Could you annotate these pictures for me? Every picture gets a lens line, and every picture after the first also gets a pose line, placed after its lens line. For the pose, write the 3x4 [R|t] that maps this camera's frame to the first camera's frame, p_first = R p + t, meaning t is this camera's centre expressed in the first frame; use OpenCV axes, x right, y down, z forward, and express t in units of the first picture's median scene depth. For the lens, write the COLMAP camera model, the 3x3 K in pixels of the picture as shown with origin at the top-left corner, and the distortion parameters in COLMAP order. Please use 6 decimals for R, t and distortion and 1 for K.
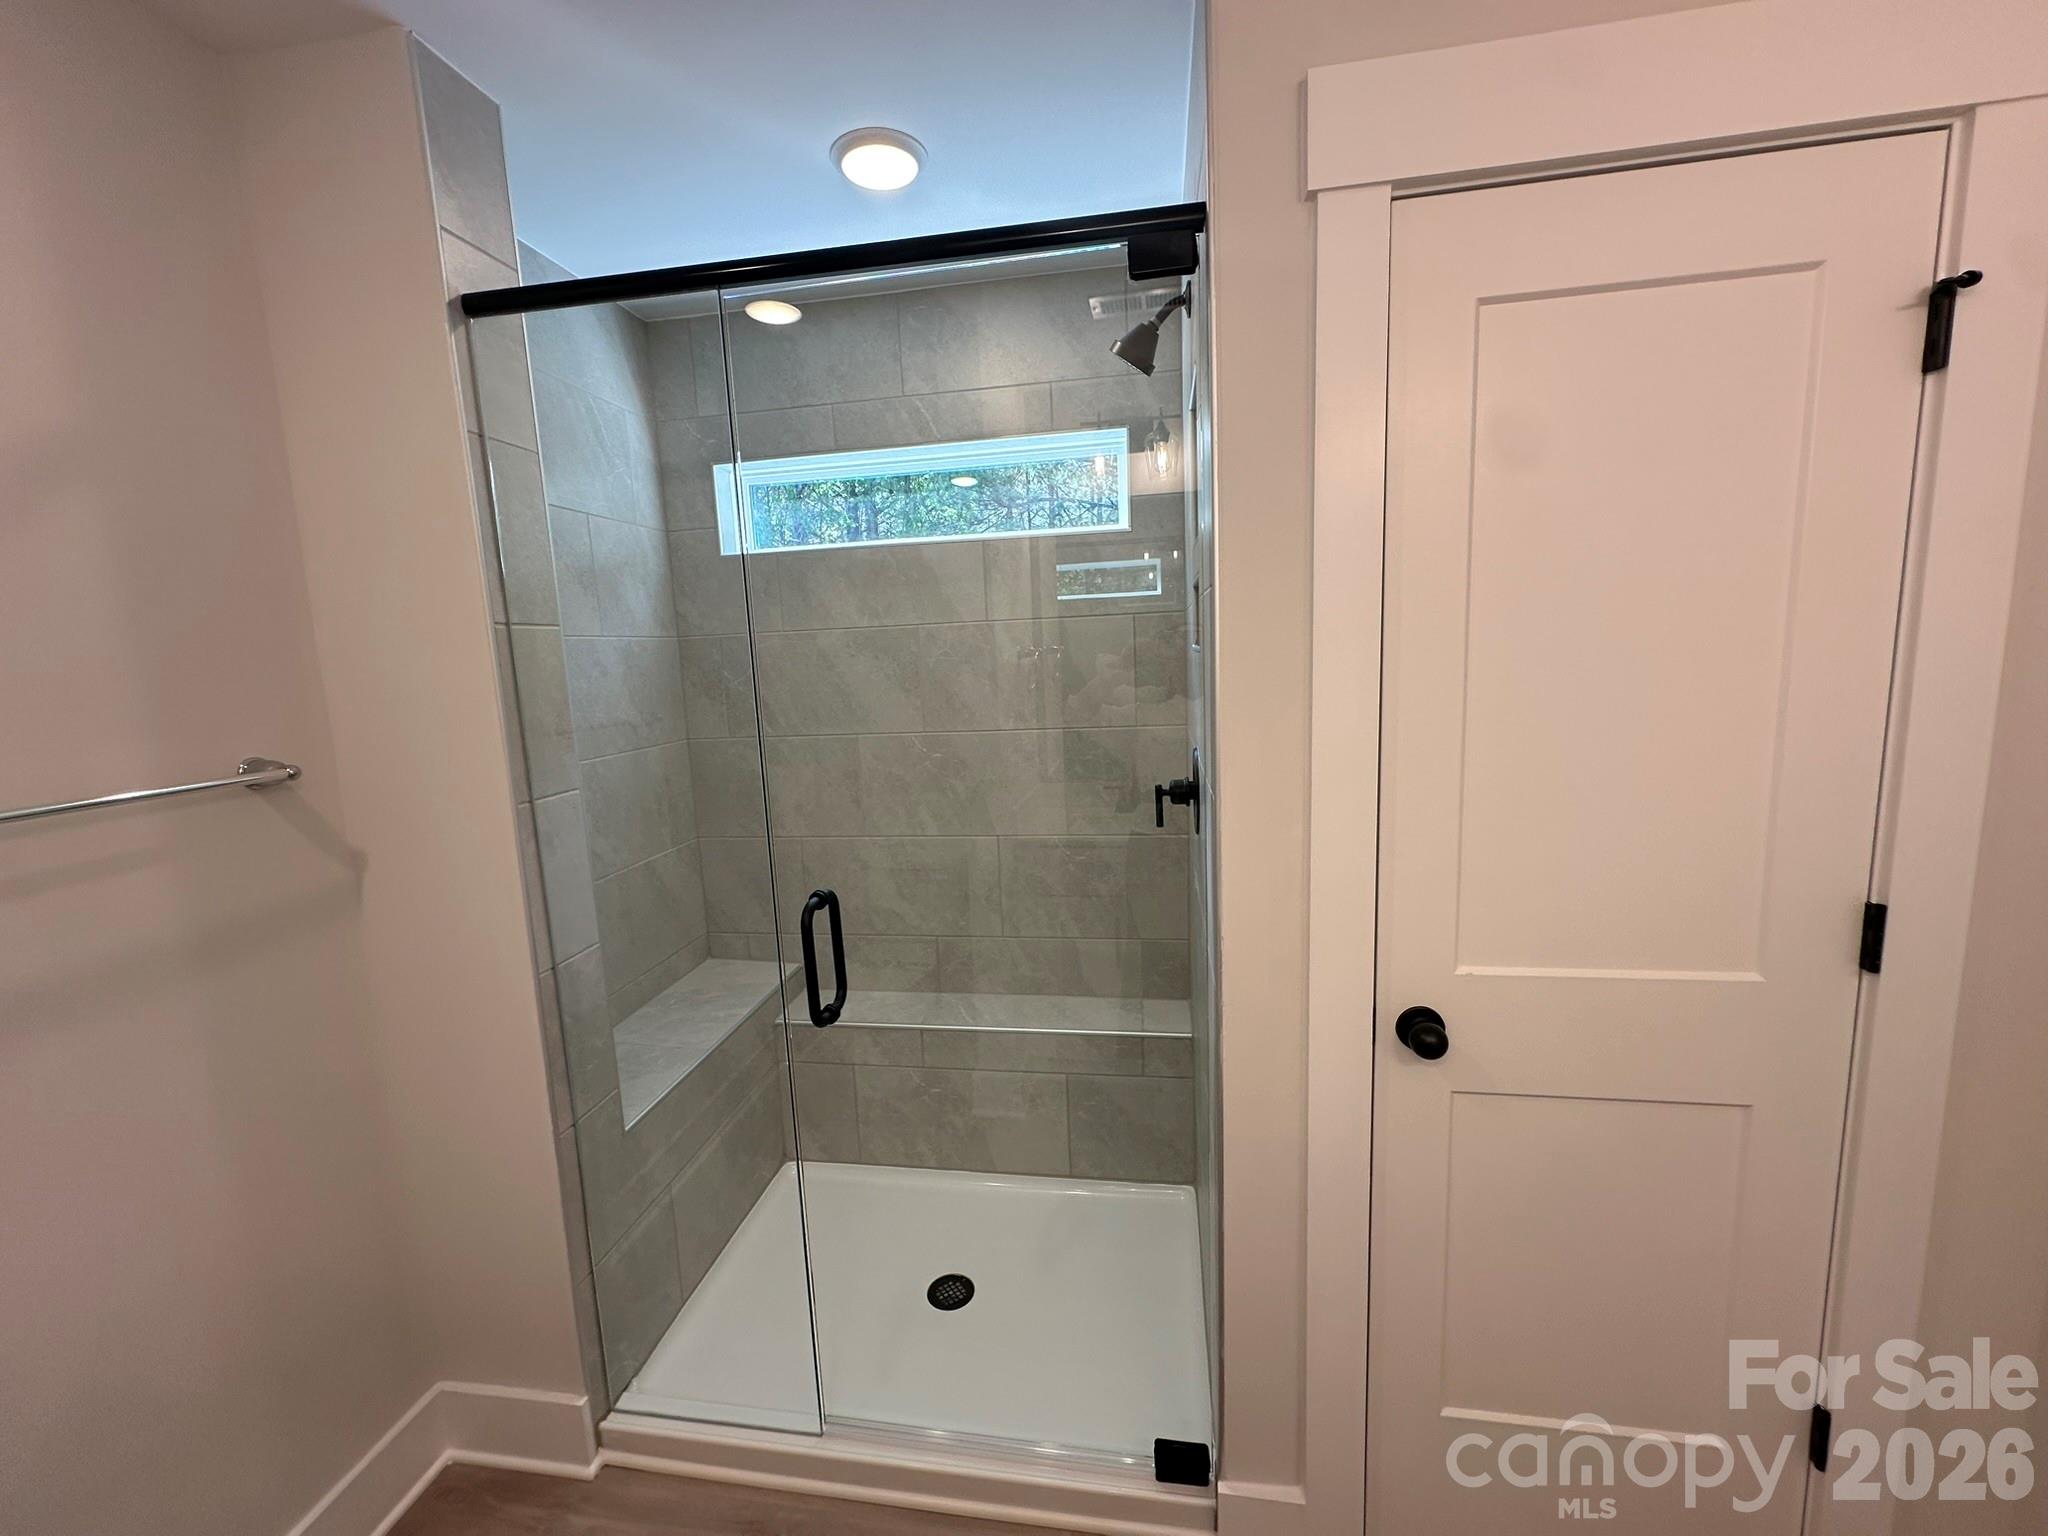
lens RADIAL K [[814.4, 0, 1022.6], [0, 814.4, 764.9], [0, 0, 1]] dist [-0.001533, -0.000545]
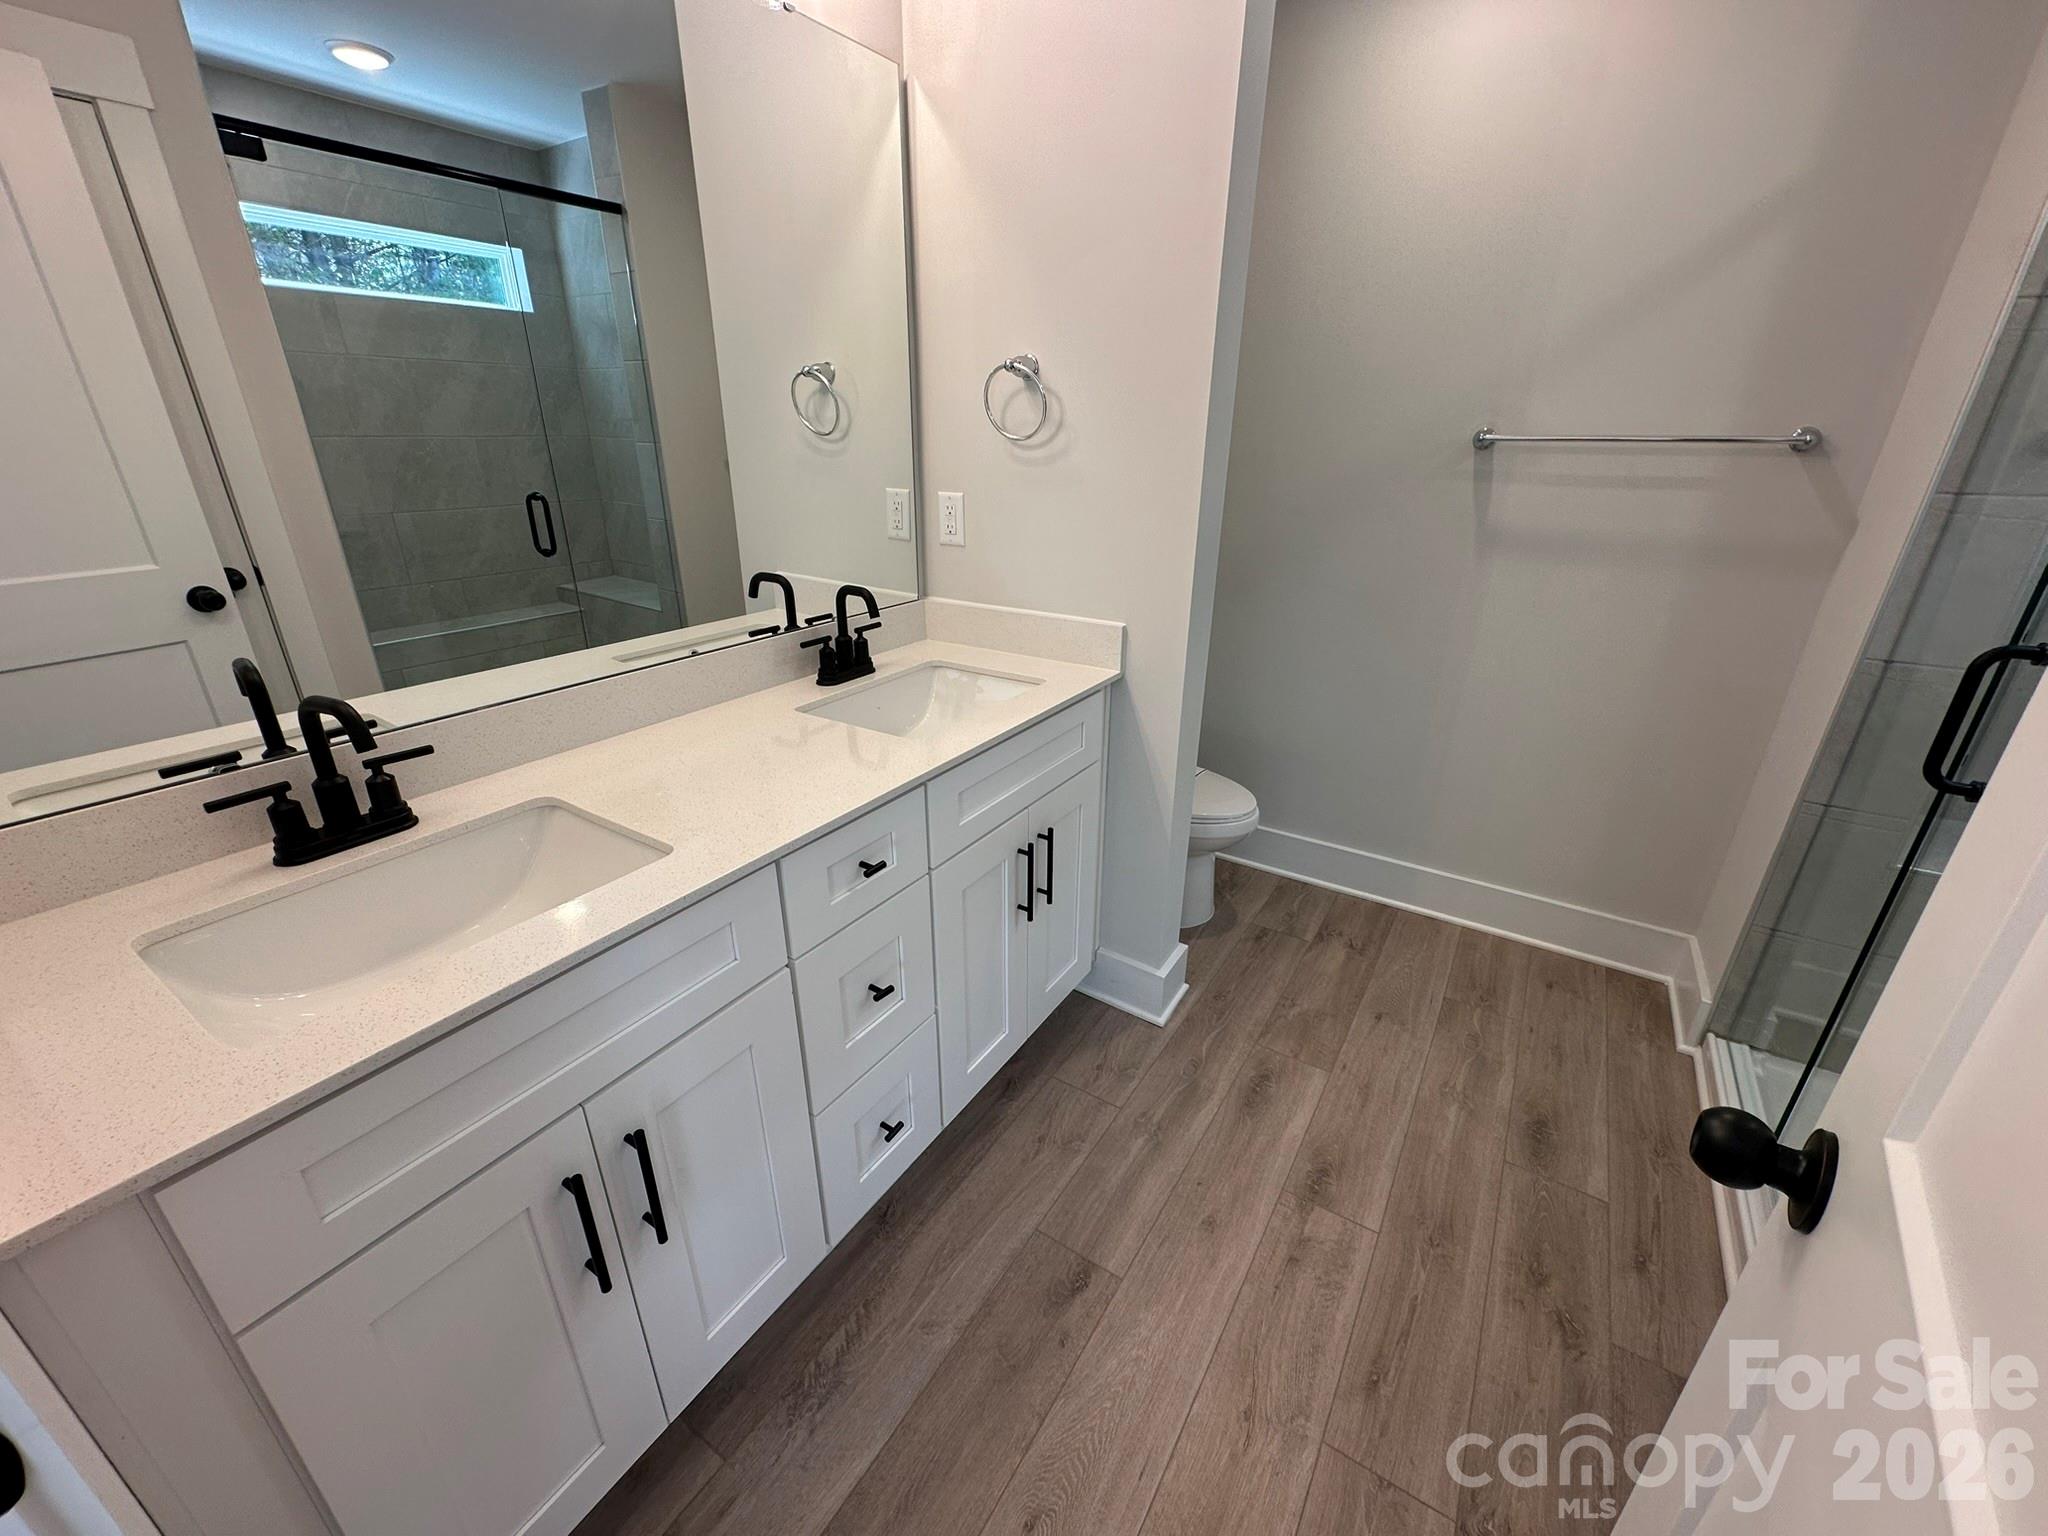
lens RADIAL K [[814.4, 0, 1021.6], [0, 814.4, 766.2], [0, 0, 1]] dist [-0.001533, -0.000545]
pose [[-0.404573, 0.394177, -0.825194, 0.810640], [-0.115667, 0.873036, 0.473740, -0.002823], [0.907161, 0.287111, -0.307614, 0.341074]]
